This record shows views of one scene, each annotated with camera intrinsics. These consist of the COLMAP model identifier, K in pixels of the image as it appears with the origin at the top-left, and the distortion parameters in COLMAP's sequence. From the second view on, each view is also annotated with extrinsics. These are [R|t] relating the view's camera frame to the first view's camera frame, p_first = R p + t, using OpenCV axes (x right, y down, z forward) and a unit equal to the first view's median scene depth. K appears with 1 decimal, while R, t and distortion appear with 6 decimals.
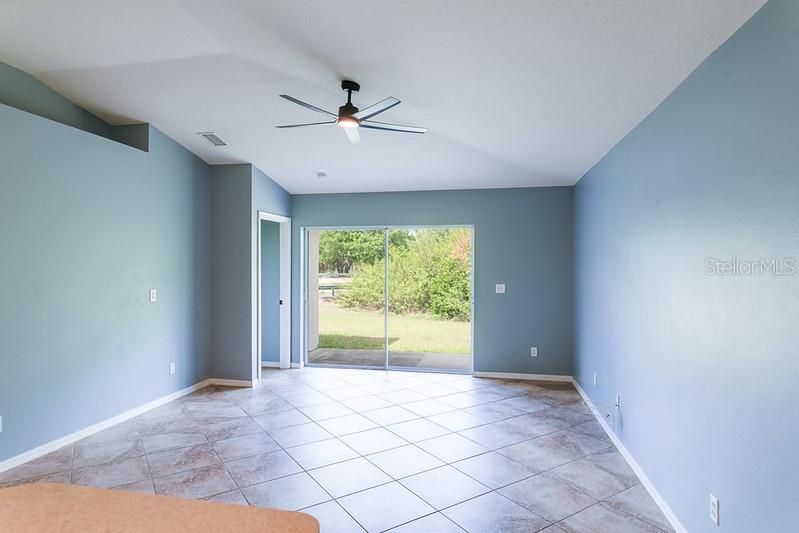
lens RADIAL K [[460.7, 0, 395.9], [0, 460.7, 261.6], [0, 0, 1]] dist [-0.007422, 0.006875]
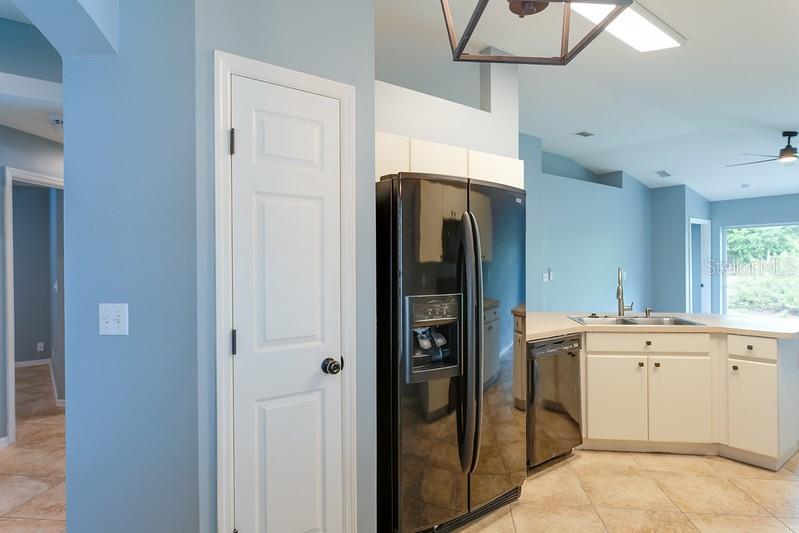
lens RADIAL K [[460.7, 0, 395.5], [0, 460.7, 265.4], [0, 0, 1]] dist [-0.007422, 0.006875]
pose [[0.751873, -0.009576, -0.659238, -0.056271], [0.016414, 0.999856, 0.004196, 0.016189], [0.659104, -0.013975, 0.751922, -0.696641]]
